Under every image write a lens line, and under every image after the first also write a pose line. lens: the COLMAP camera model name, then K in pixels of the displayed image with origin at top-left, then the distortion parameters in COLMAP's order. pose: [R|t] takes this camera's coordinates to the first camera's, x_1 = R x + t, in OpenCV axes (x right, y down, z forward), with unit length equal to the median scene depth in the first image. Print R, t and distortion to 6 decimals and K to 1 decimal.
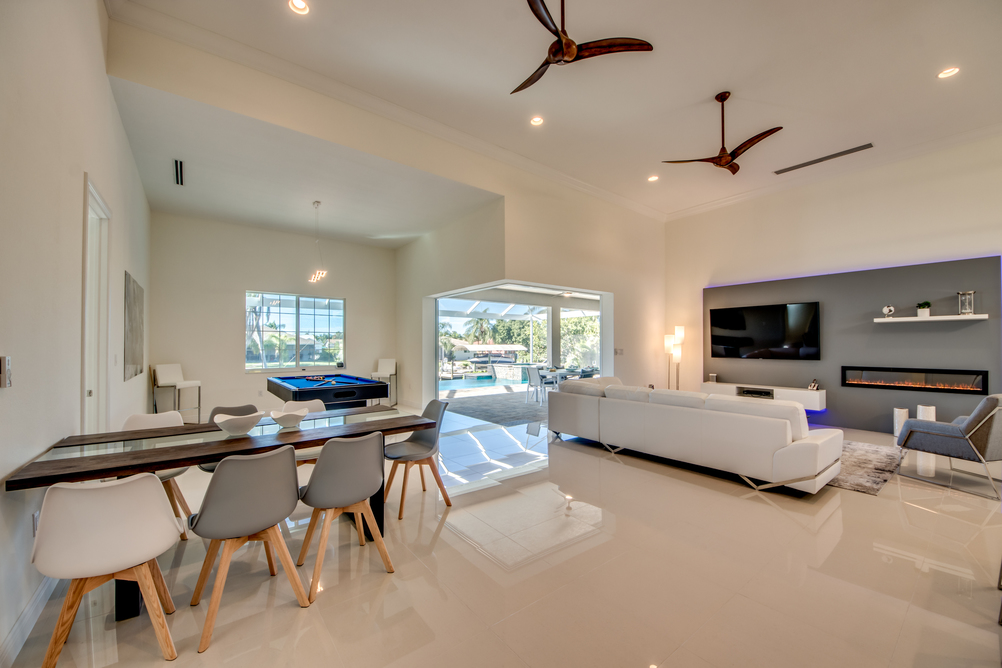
lens RADIAL K [[385.7, 0, 501.1], [0, 385.7, 342.8], [0, 0, 1]] dist [0.012223, -0.006485]
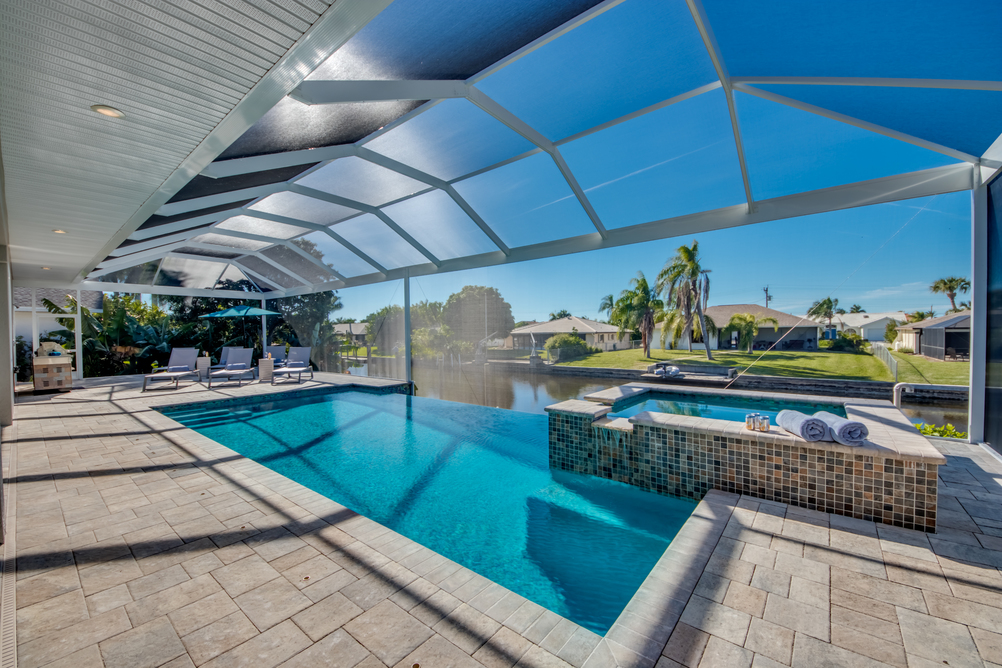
lens RADIAL K [[385.7, 0, 488.6], [0, 385.7, 320.7], [0, 0, 1]] dist [0.012223, -0.006485]
pose [[0.189234, -0.034068, -0.981341, 0.826074], [0.018488, 0.999344, -0.031128, 0.036671], [0.981758, -0.012252, 0.189740, 2.645309]]
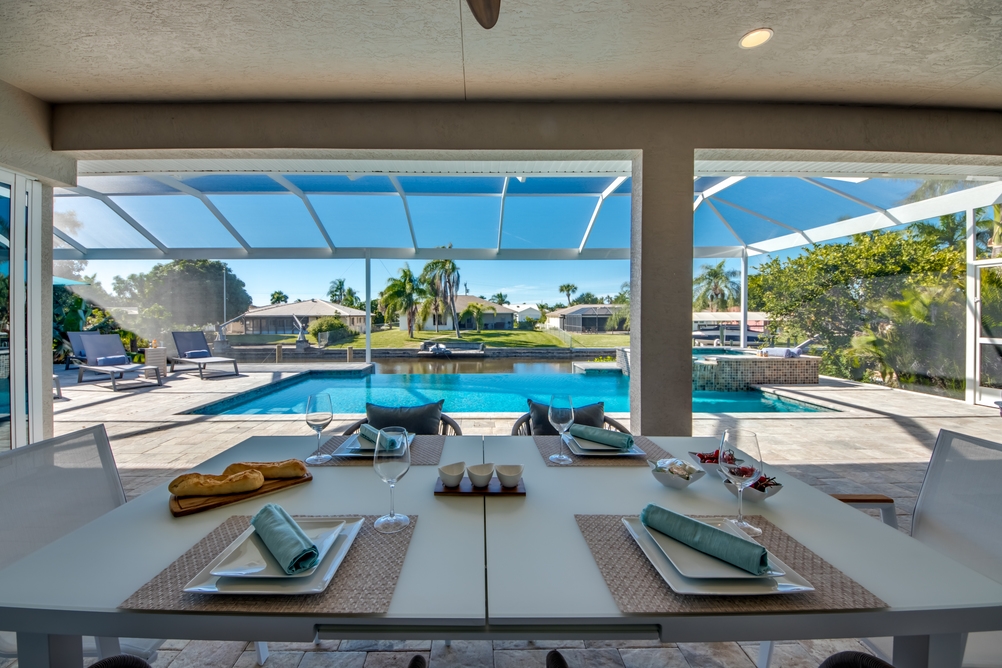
lens RADIAL K [[385.7, 0, 470.7], [0, 385.7, 316.7], [0, 0, 1]] dist [0.012223, -0.006485]
pose [[0.778424, 0.001451, -0.627738, 0.428658], [0.006803, 0.999919, 0.010747, 0.025479], [0.627702, -0.012636, 0.778351, 1.536431]]
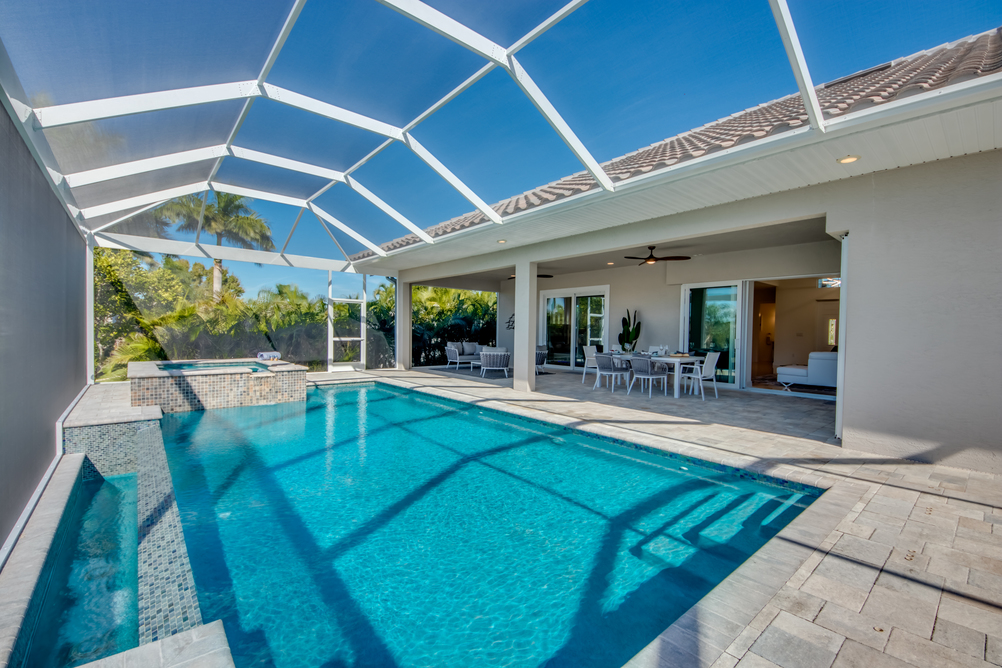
lens RADIAL K [[418.3, 0, 492.7], [0, 418.3, 338.7], [0, 0, 1]] dist [0.018816, -0.007899]
pose [[-0.026964, -0.021286, 0.999410, -1.219529], [-0.024586, 0.999485, 0.020624, 0.039727], [-0.999334, -0.024015, -0.027473, 2.331879]]
